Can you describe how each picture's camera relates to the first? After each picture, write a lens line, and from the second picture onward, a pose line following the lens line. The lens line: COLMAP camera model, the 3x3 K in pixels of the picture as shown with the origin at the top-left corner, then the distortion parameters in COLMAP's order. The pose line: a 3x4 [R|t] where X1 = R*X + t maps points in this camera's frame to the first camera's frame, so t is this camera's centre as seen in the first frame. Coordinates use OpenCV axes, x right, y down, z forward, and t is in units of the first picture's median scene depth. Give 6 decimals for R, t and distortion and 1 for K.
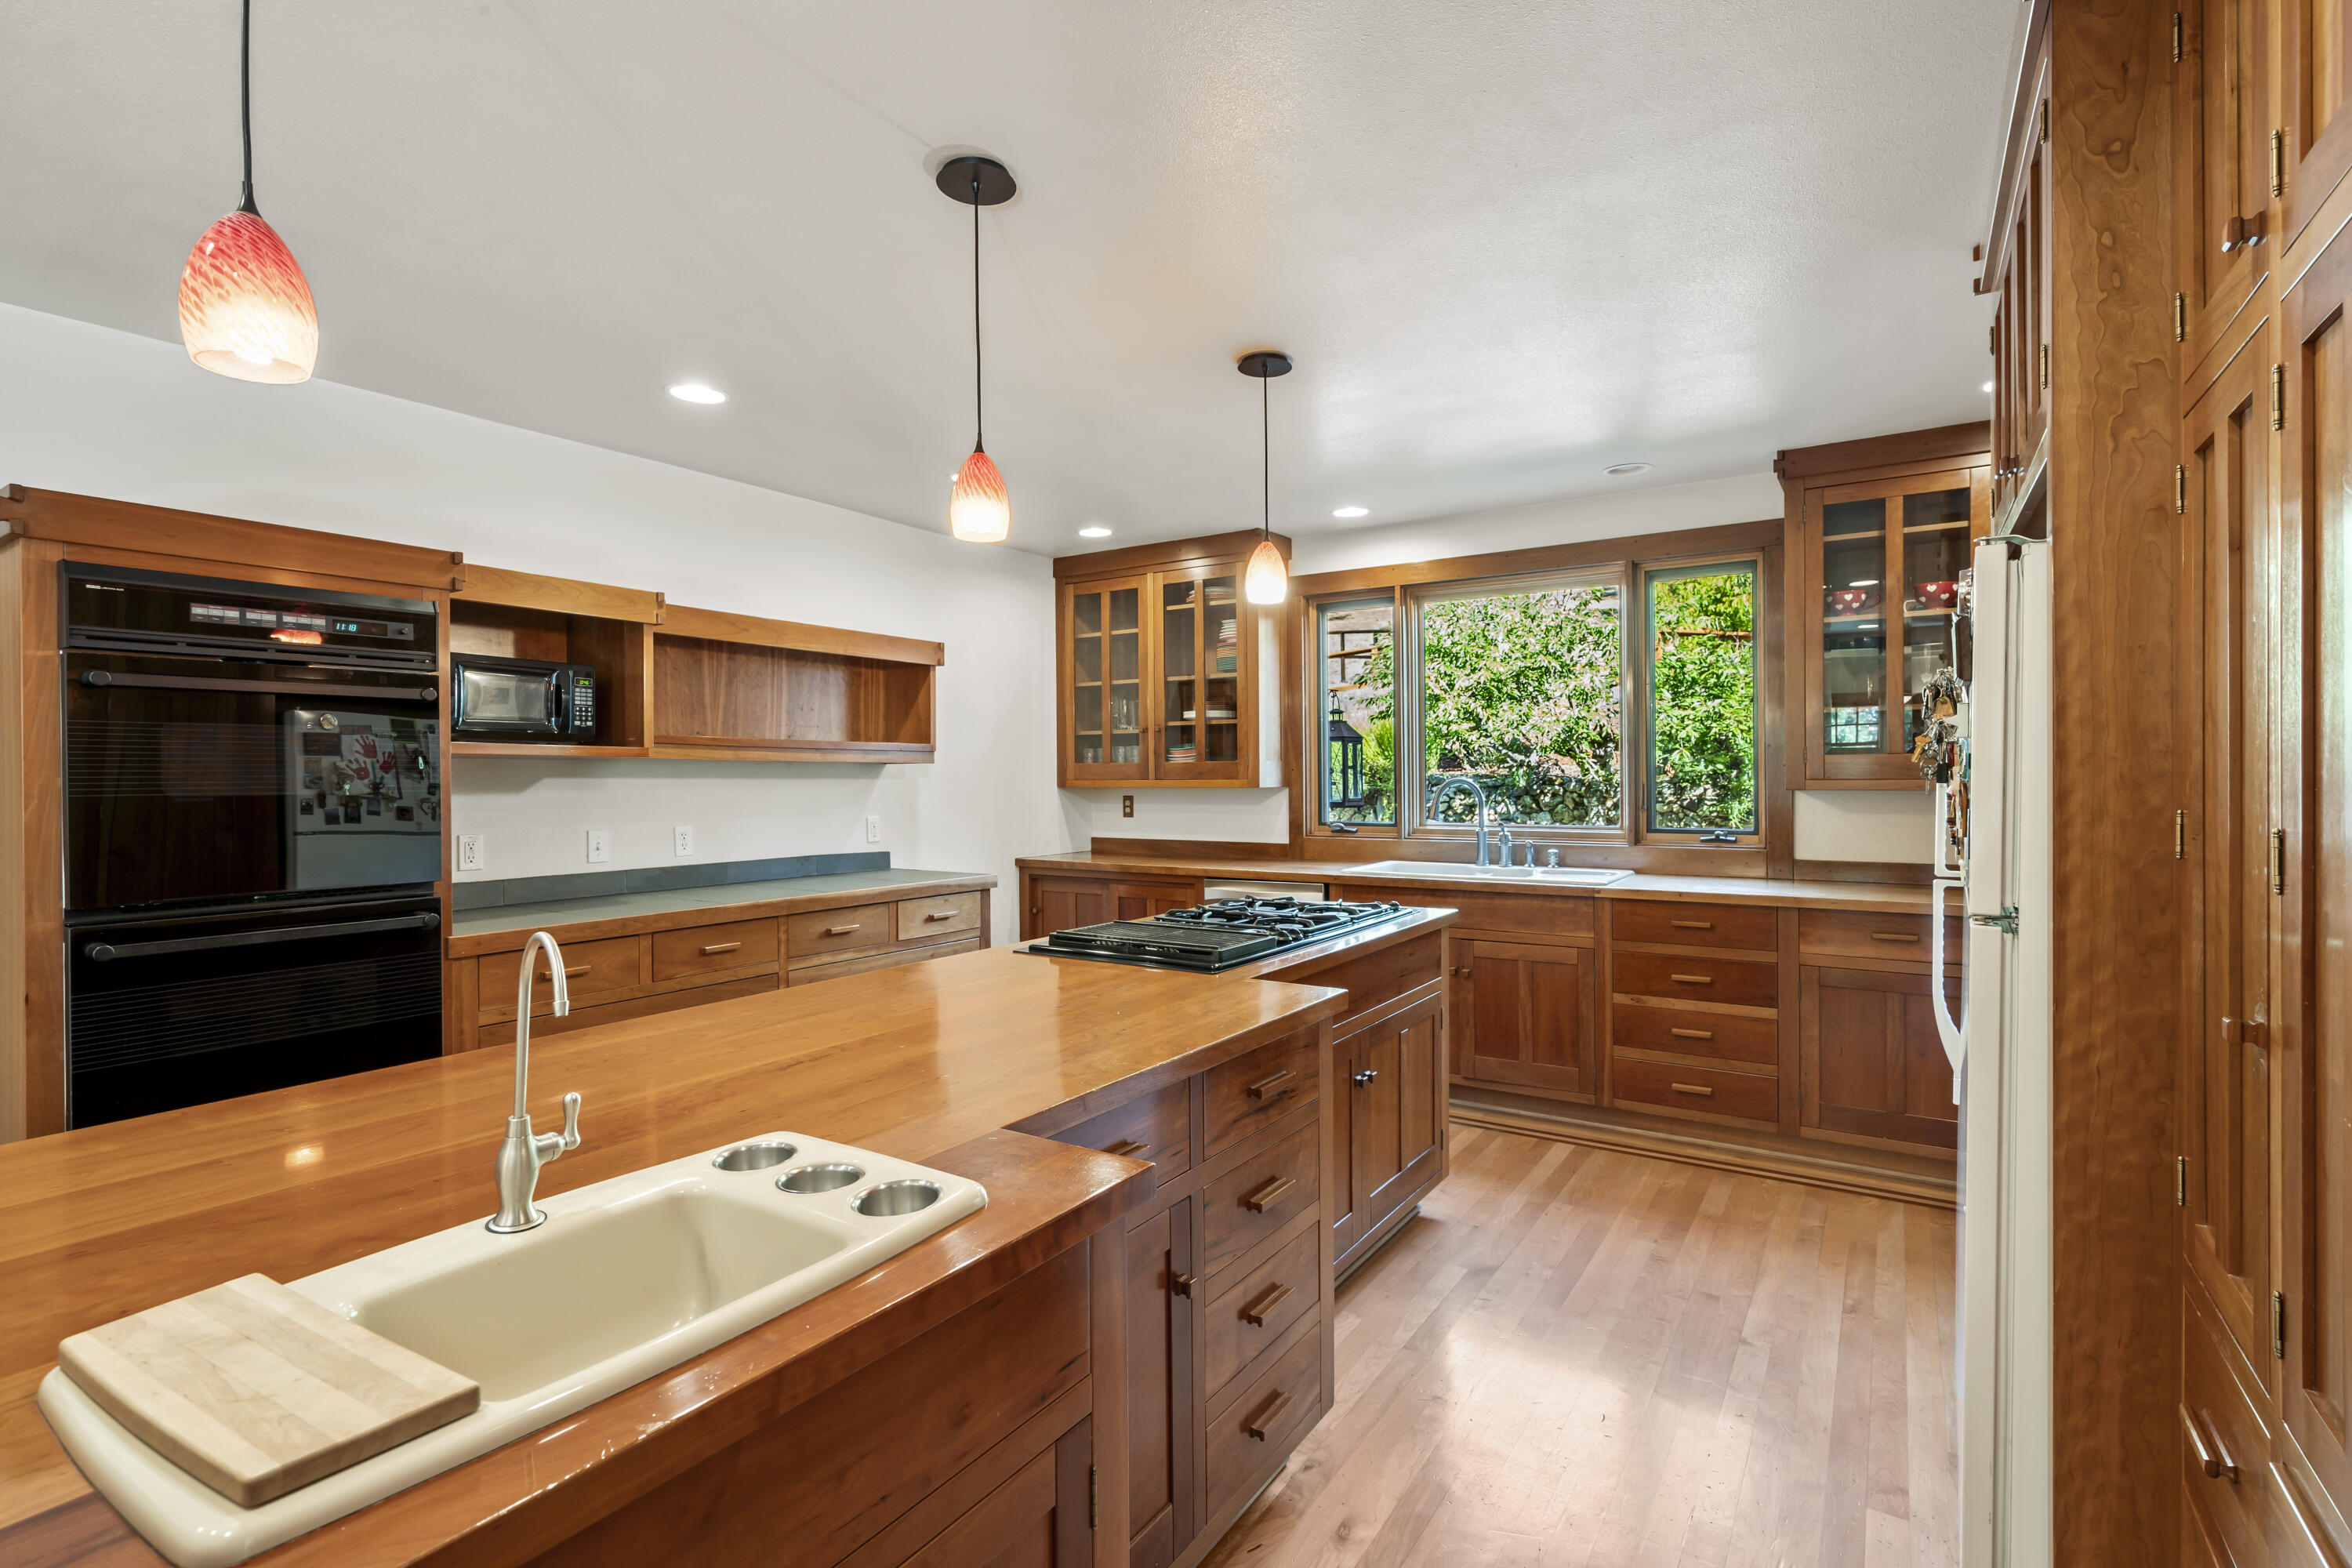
lens RADIAL K [[1094.8, 0, 1177.1], [0, 1094.8, 775.9], [0, 0, 1]] dist [0.000401, -0.000162]
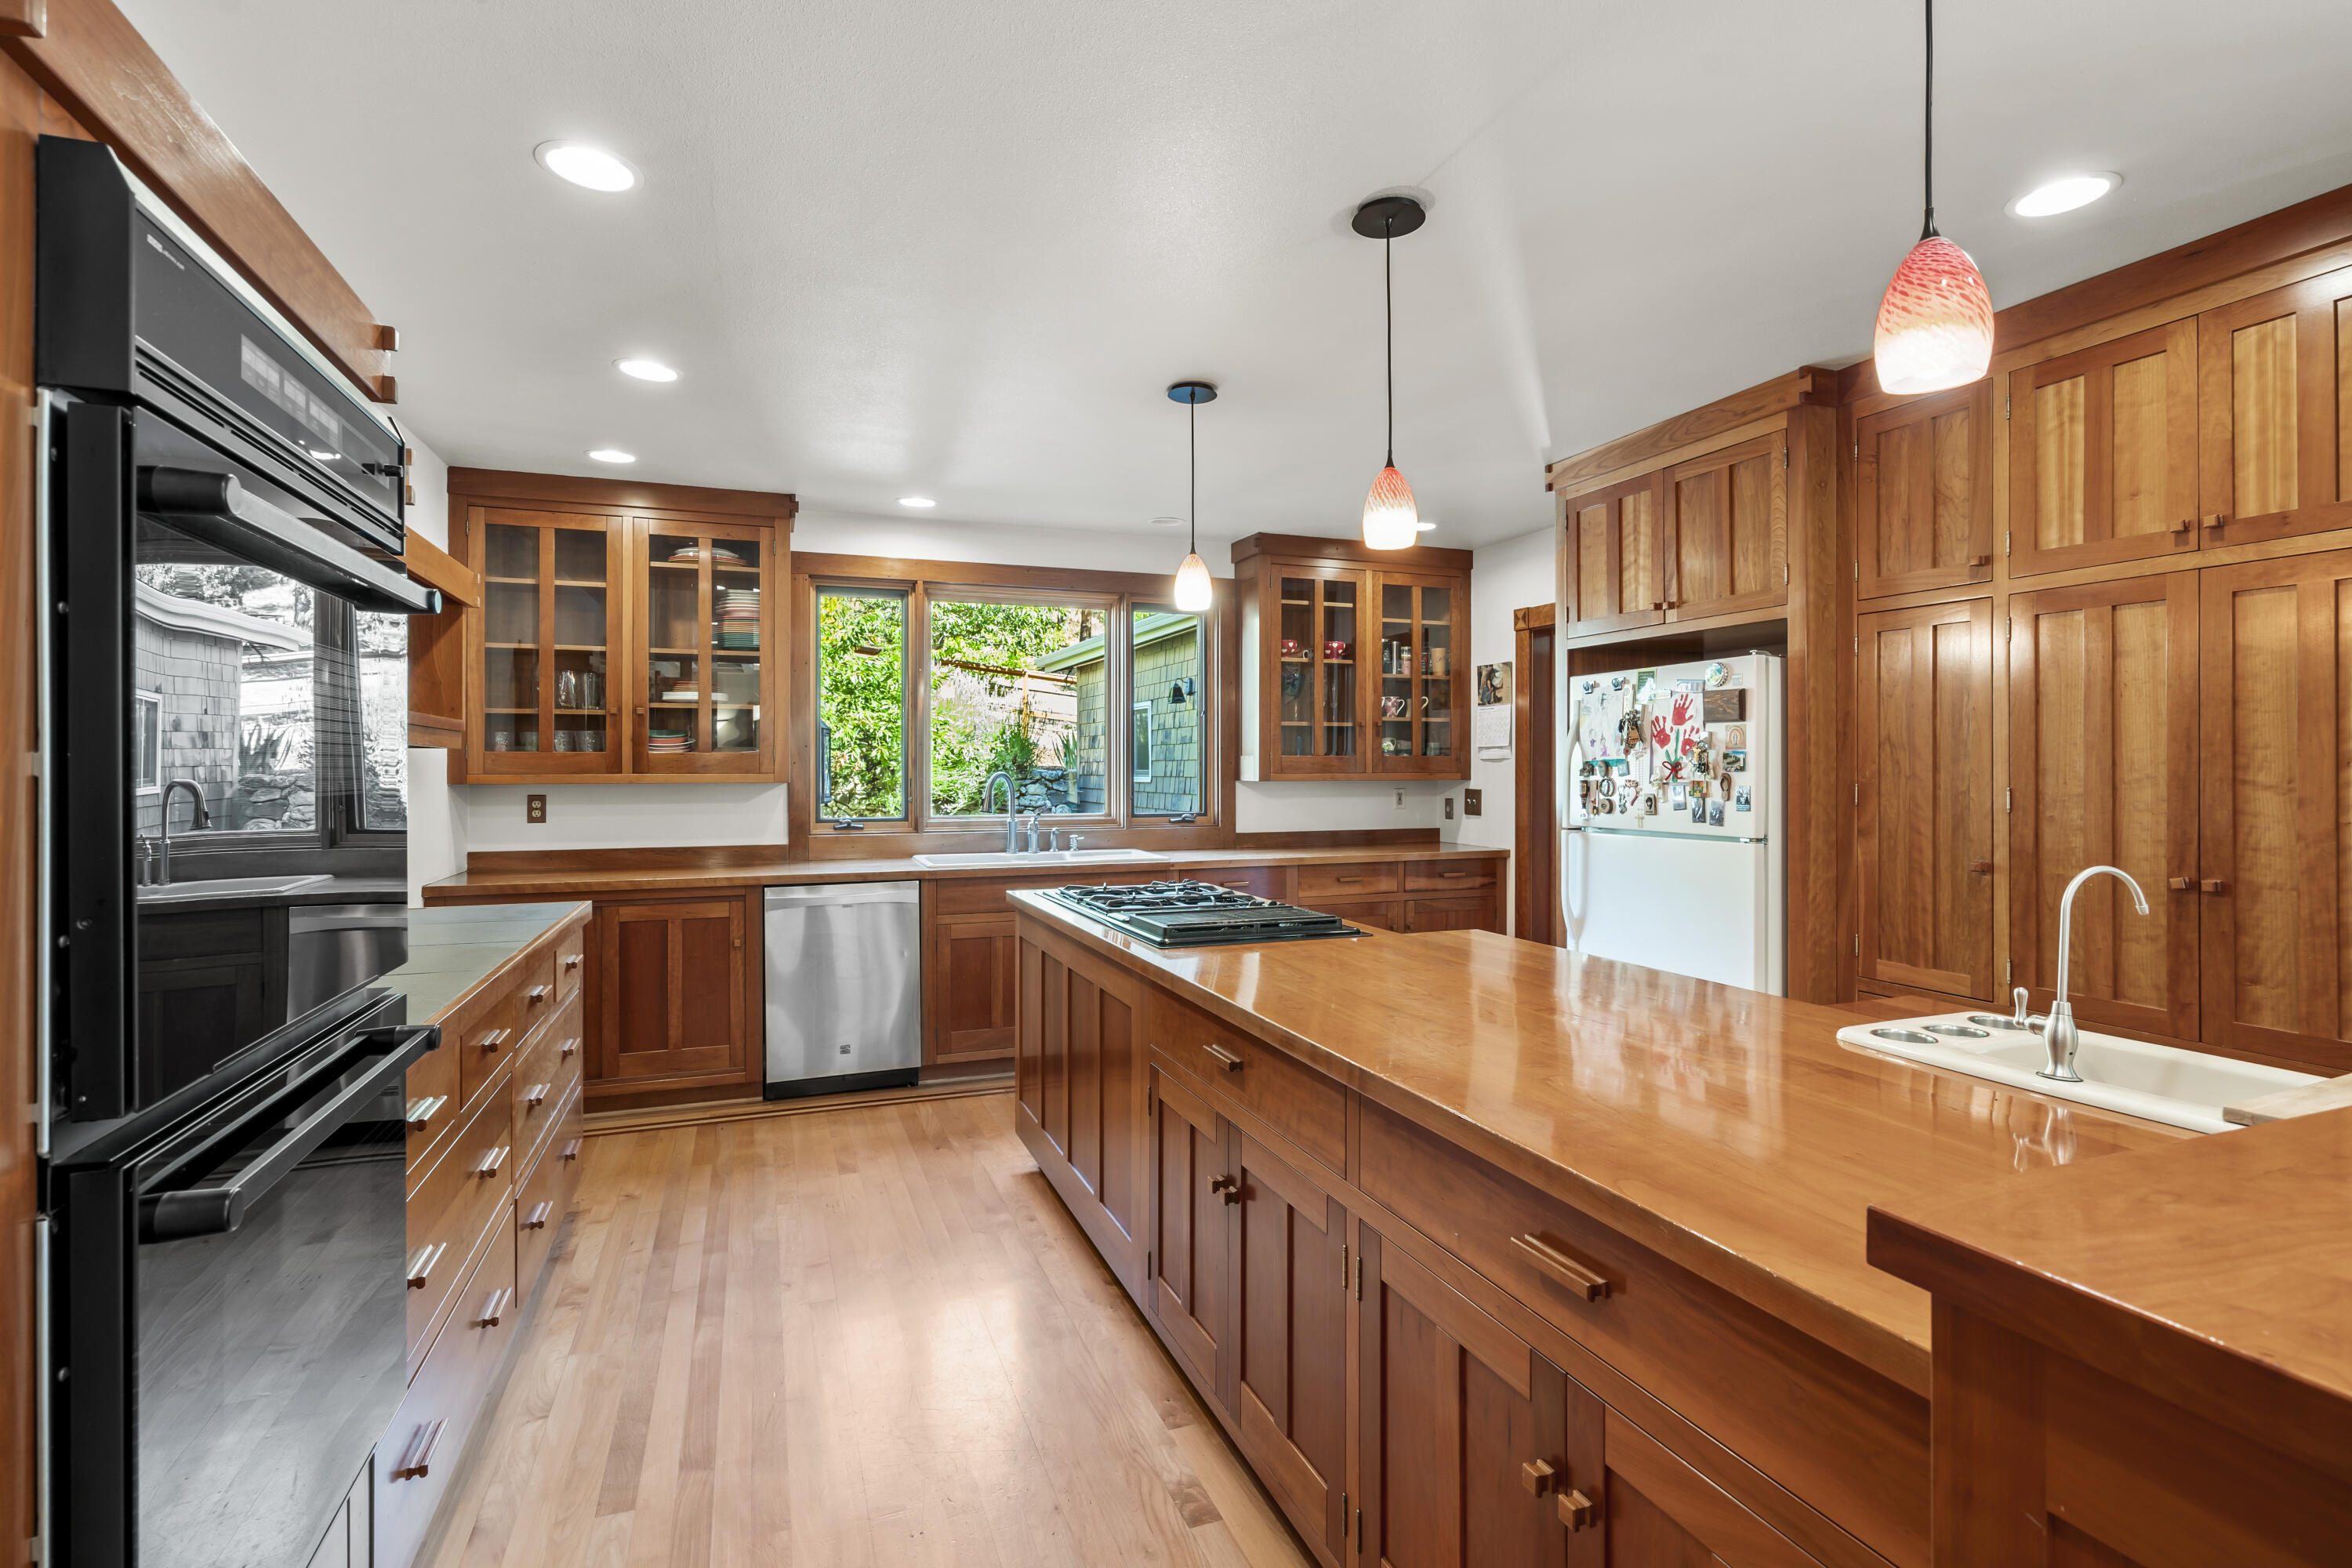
lens RADIAL K [[1102.5, 0, 1183.7], [0, 1102.5, 757.4], [0, 0, 1]] dist [0.001409, 0.000583]
pose [[0.579608, 0.013246, 0.814788, -0.586840], [-0.001522, 0.999884, -0.015172, 0.004386], [-0.814894, 0.007554, 0.579560, 0.265390]]
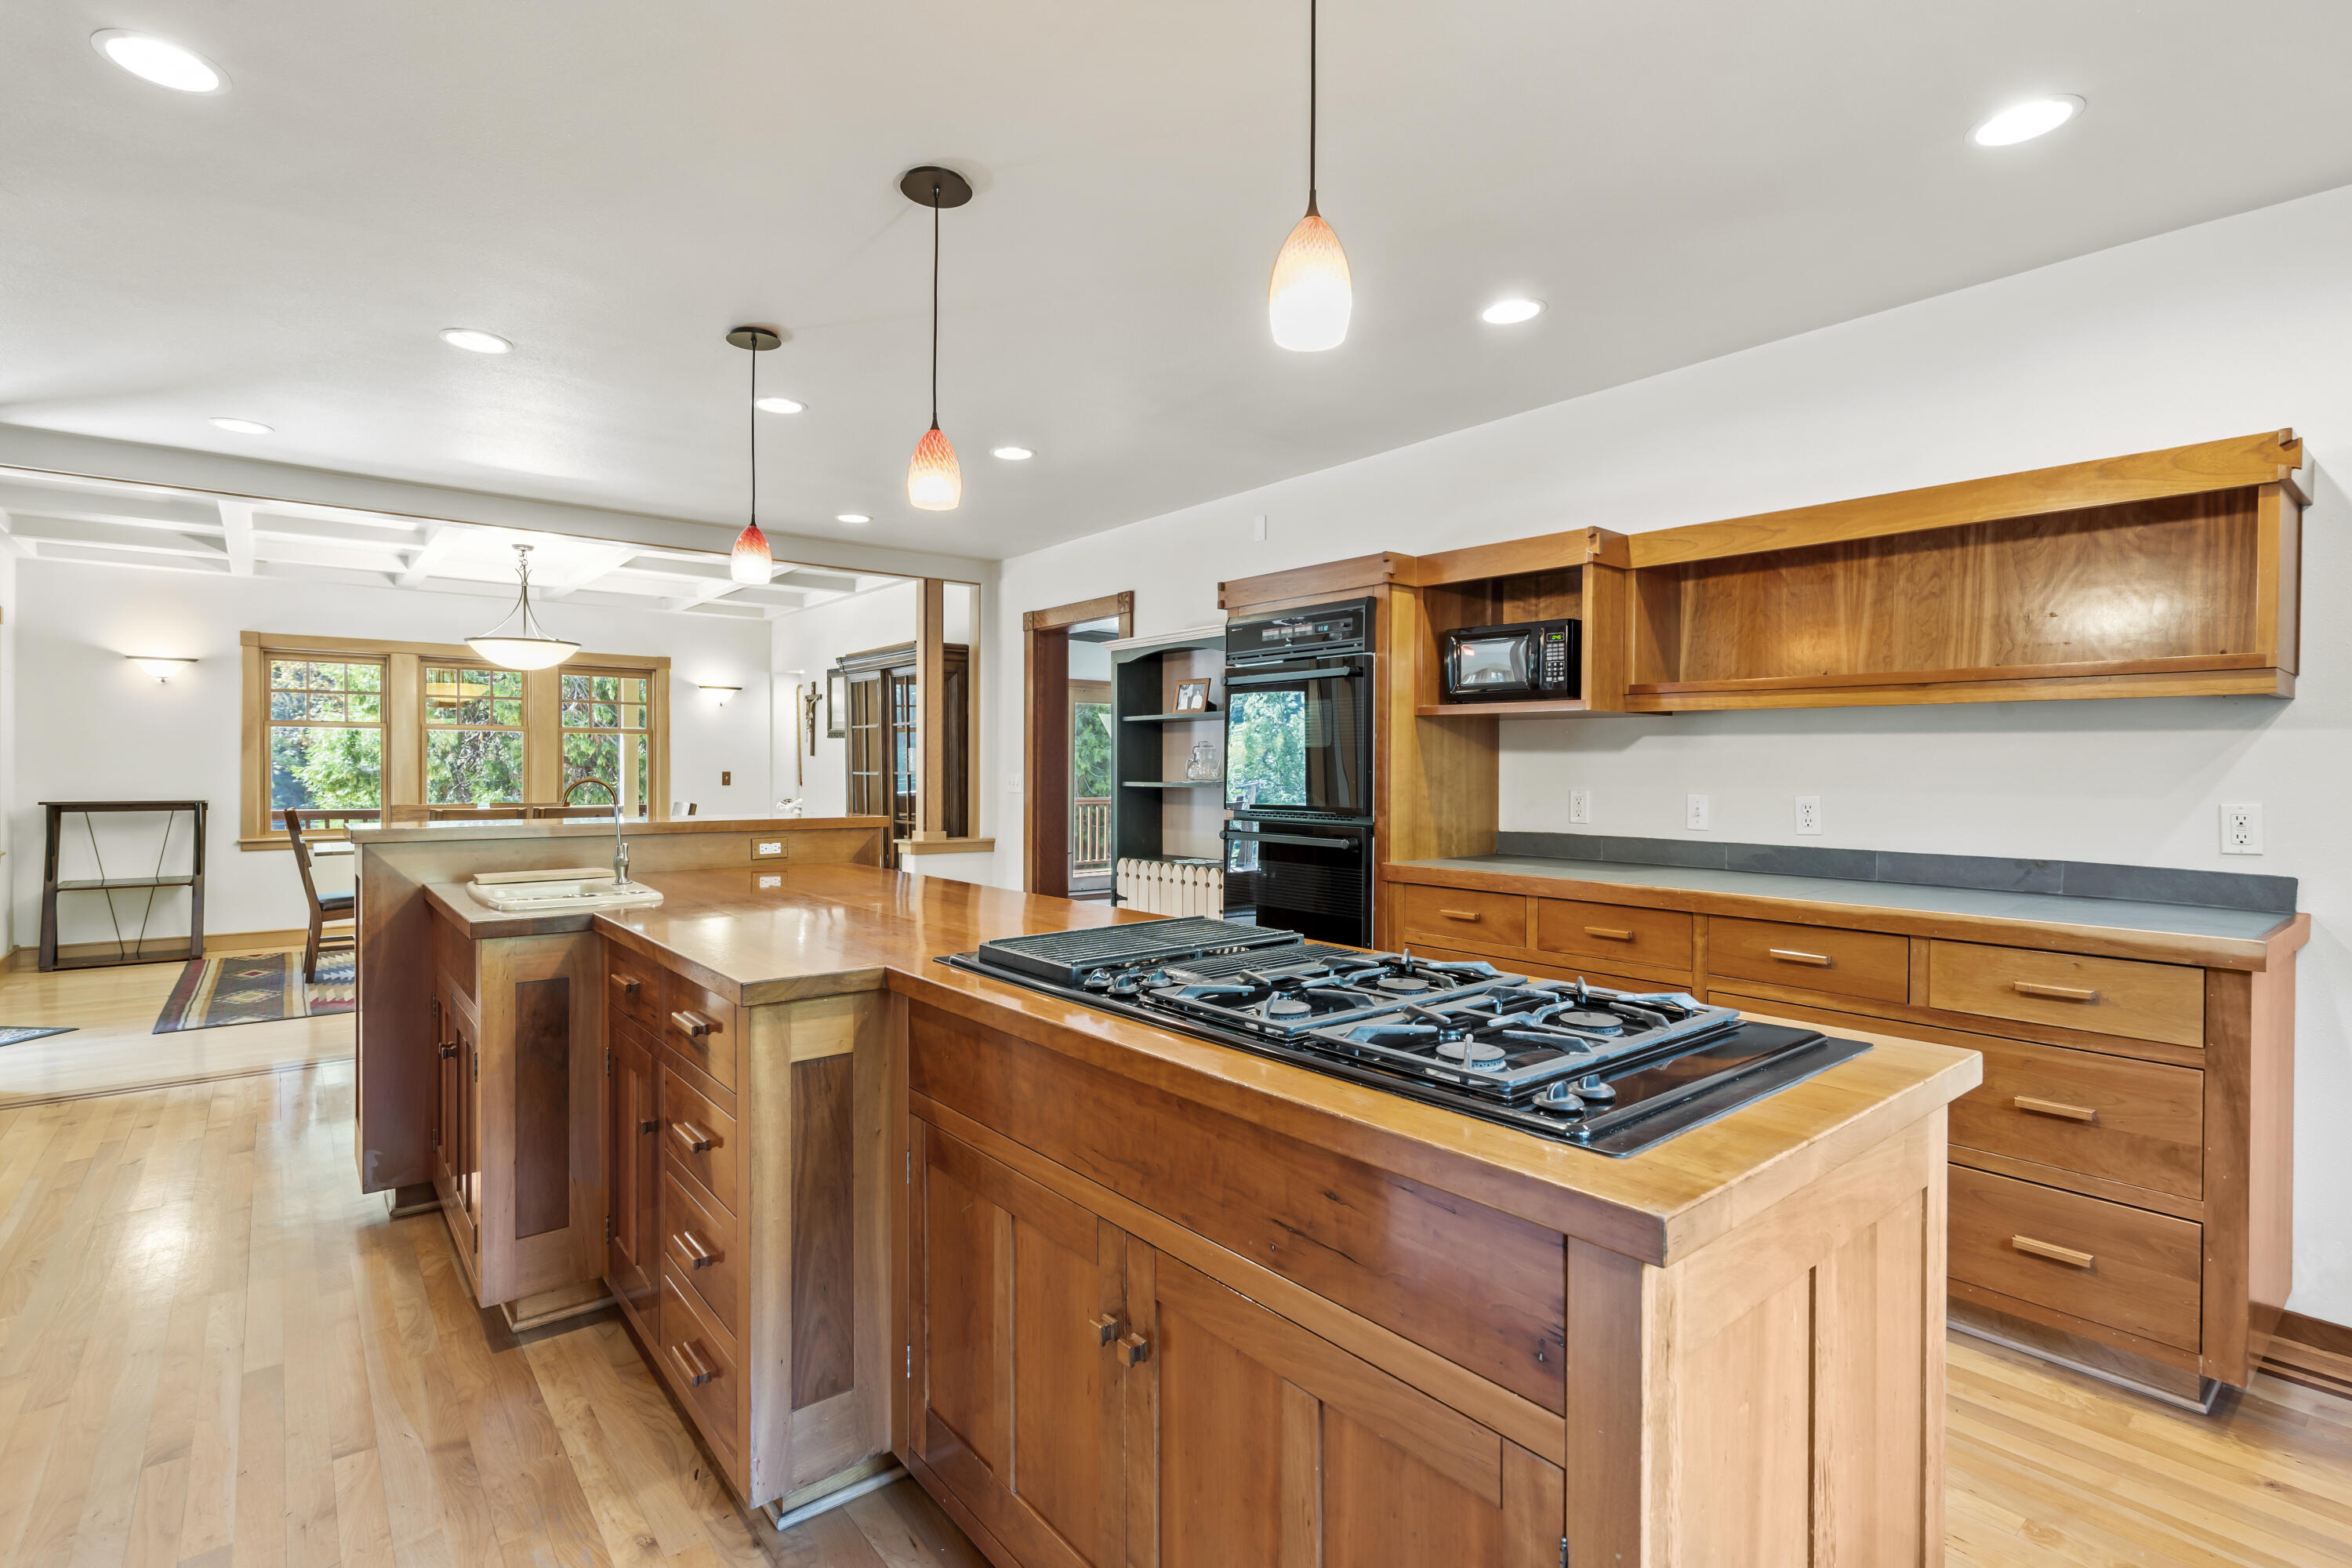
lens RADIAL K [[1094.8, 0, 1177.1], [0, 1094.8, 775.9], [0, 0, 1]] dist [0.000401, -0.000162]
pose [[-0.295937, 0.015060, -0.955089, 0.406004], [-0.001774, 0.999865, 0.016315, 0.019320], [0.955206, 0.006523, -0.295870, 0.777332]]
